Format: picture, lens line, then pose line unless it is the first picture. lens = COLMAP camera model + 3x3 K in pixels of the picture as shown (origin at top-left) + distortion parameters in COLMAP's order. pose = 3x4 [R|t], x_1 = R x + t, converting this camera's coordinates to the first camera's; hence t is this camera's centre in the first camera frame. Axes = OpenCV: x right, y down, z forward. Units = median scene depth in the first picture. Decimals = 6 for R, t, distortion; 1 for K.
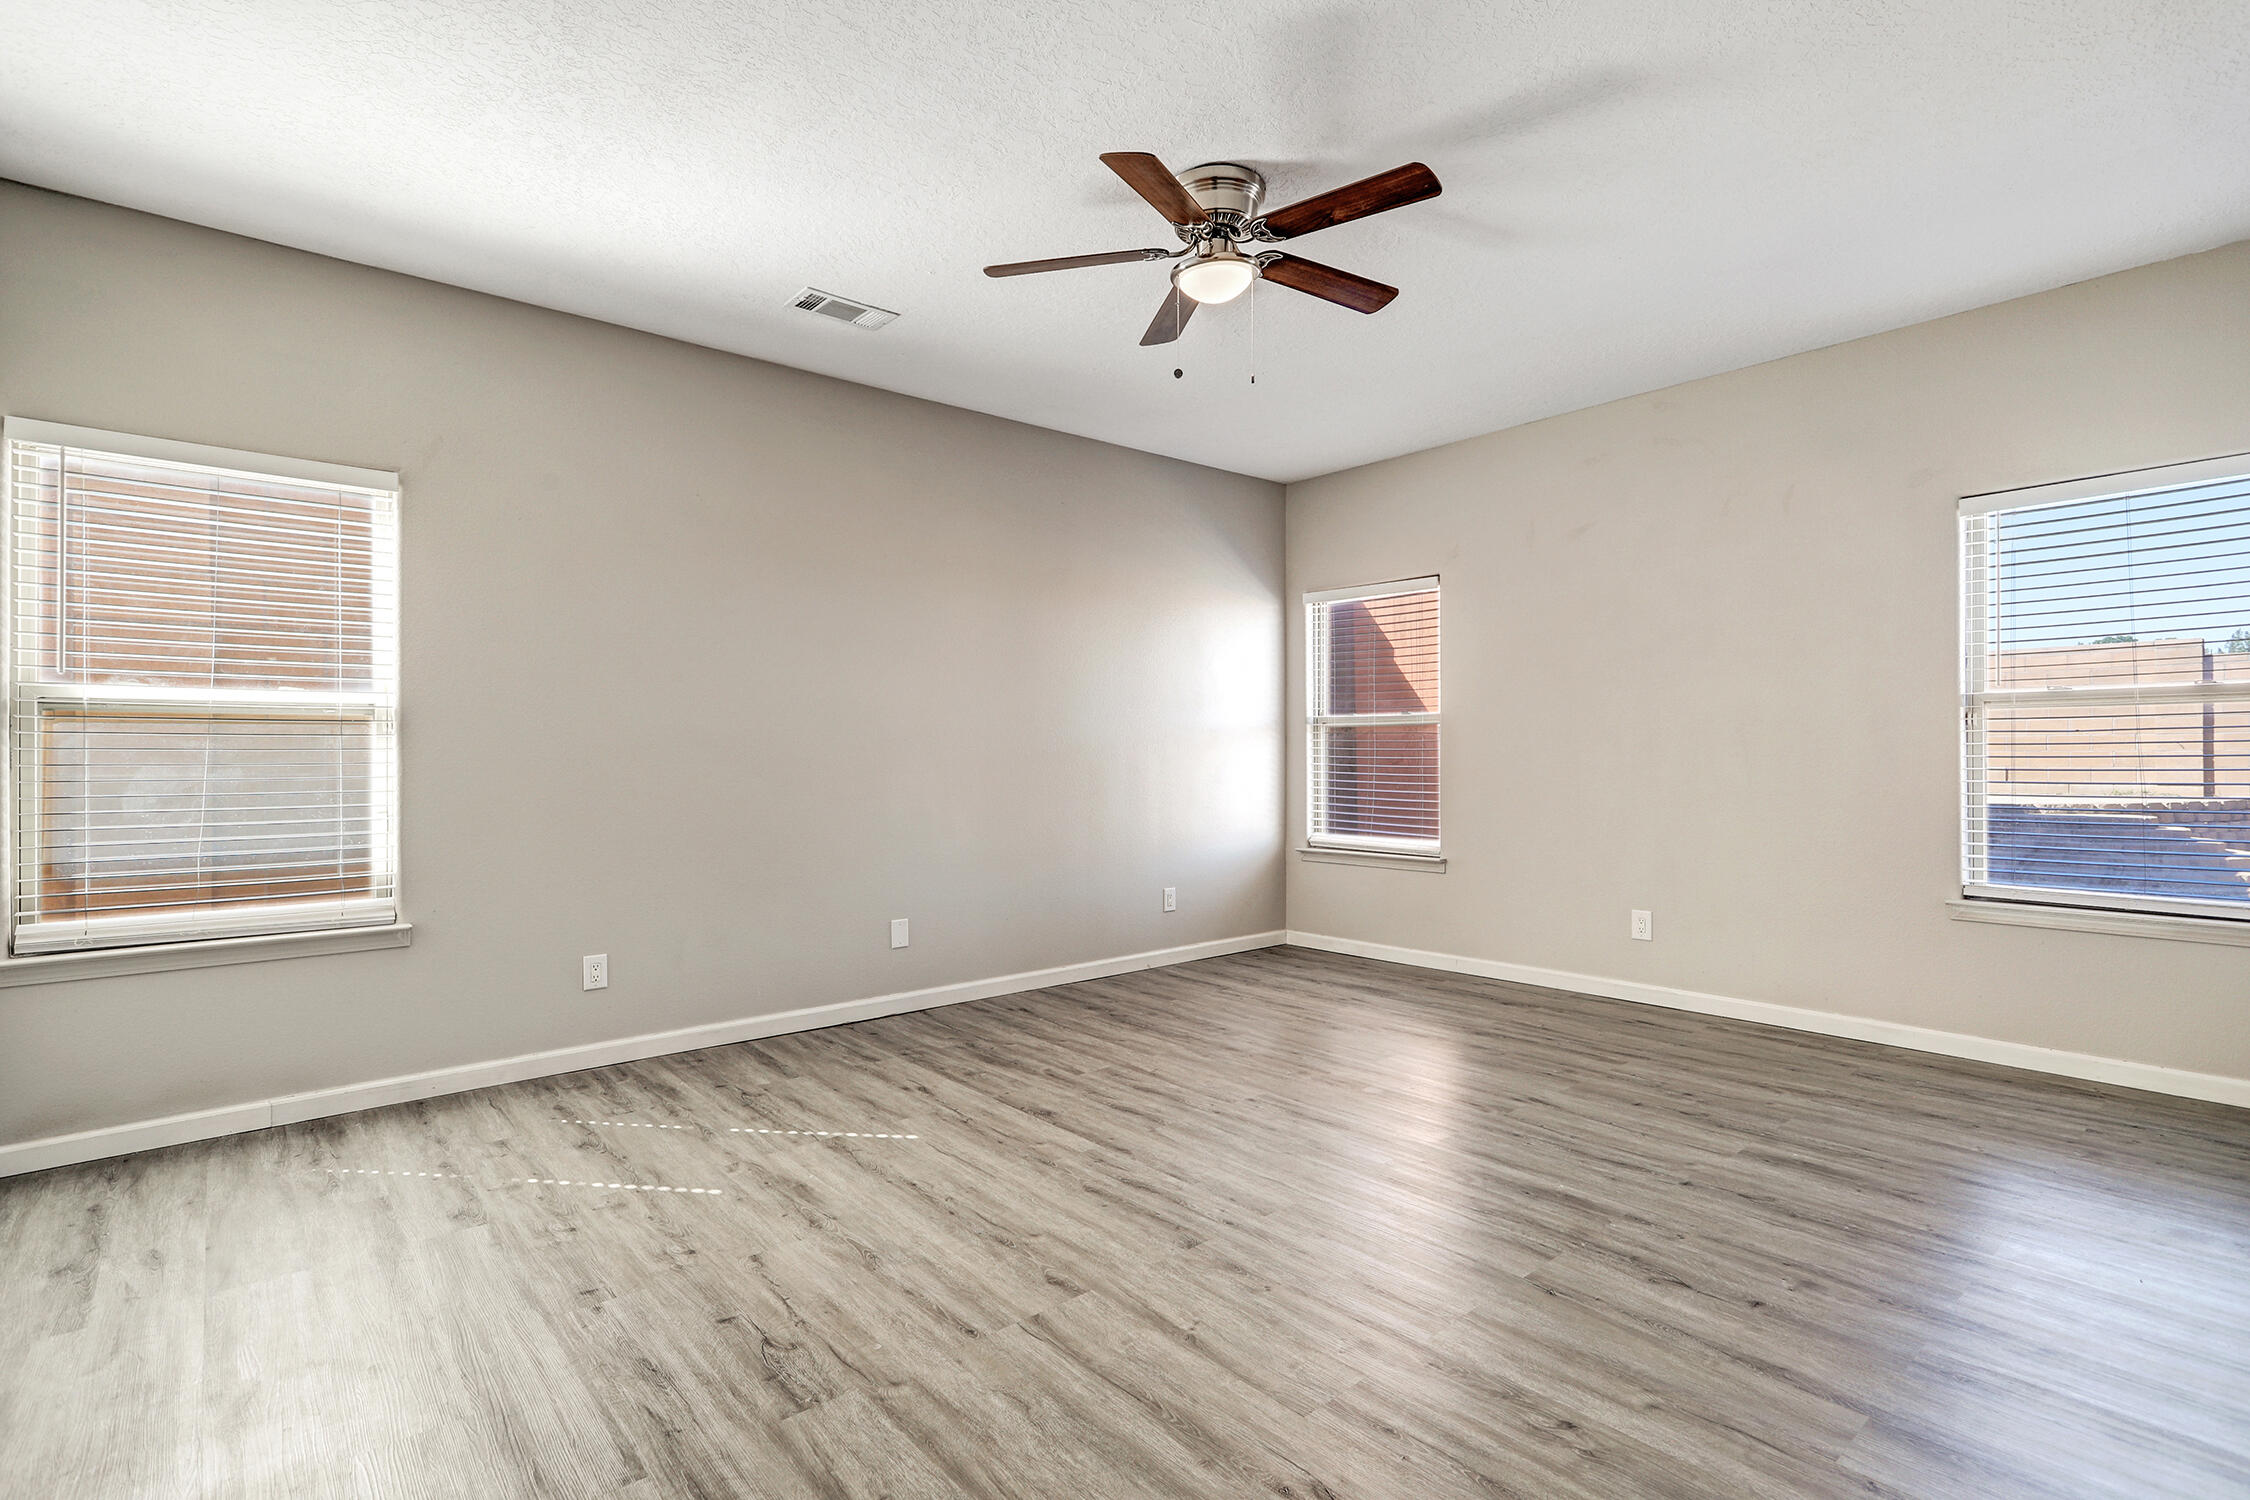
lens RADIAL K [[1064.9, 0, 1126.0], [0, 1064.9, 743.7], [0, 0, 1]] dist [-0.001520, -0.000556]
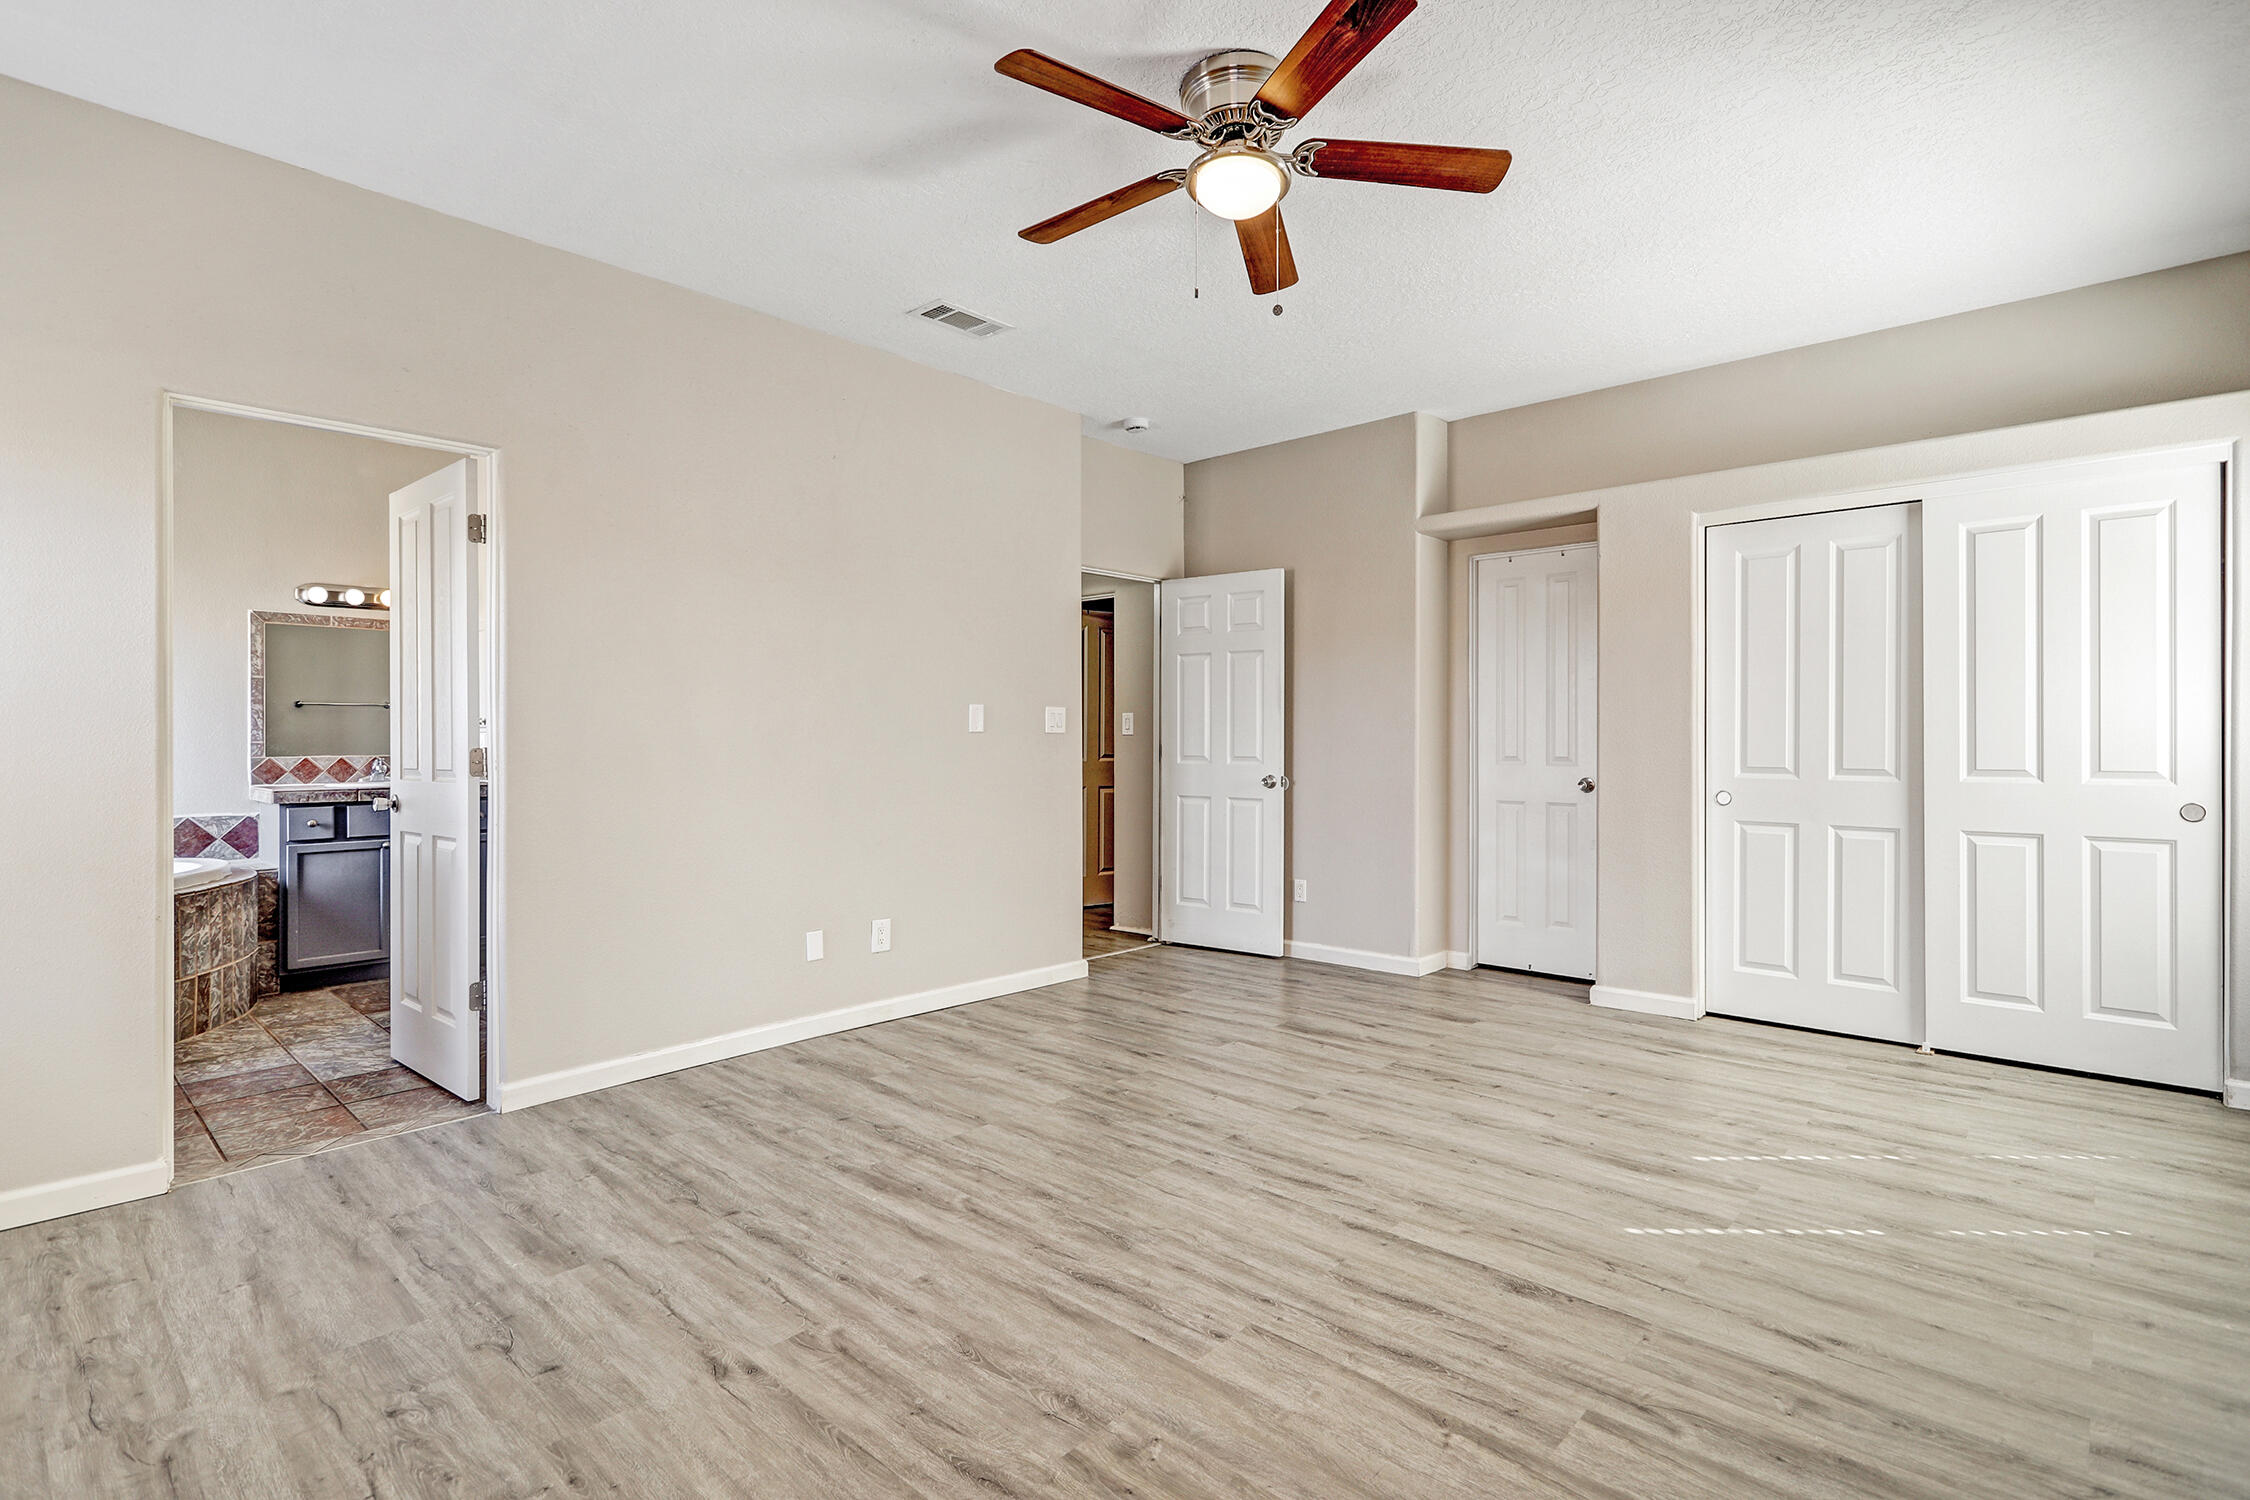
lens RADIAL K [[1064.9, 0, 1126.0], [0, 1064.9, 743.7], [0, 0, 1]] dist [-0.001520, -0.000556]
pose [[-0.992482, 0.009669, -0.122011, 0.276427], [0.010330, 0.999935, -0.004784, 0.012050], [0.121957, -0.006008, -0.992517, 1.839393]]
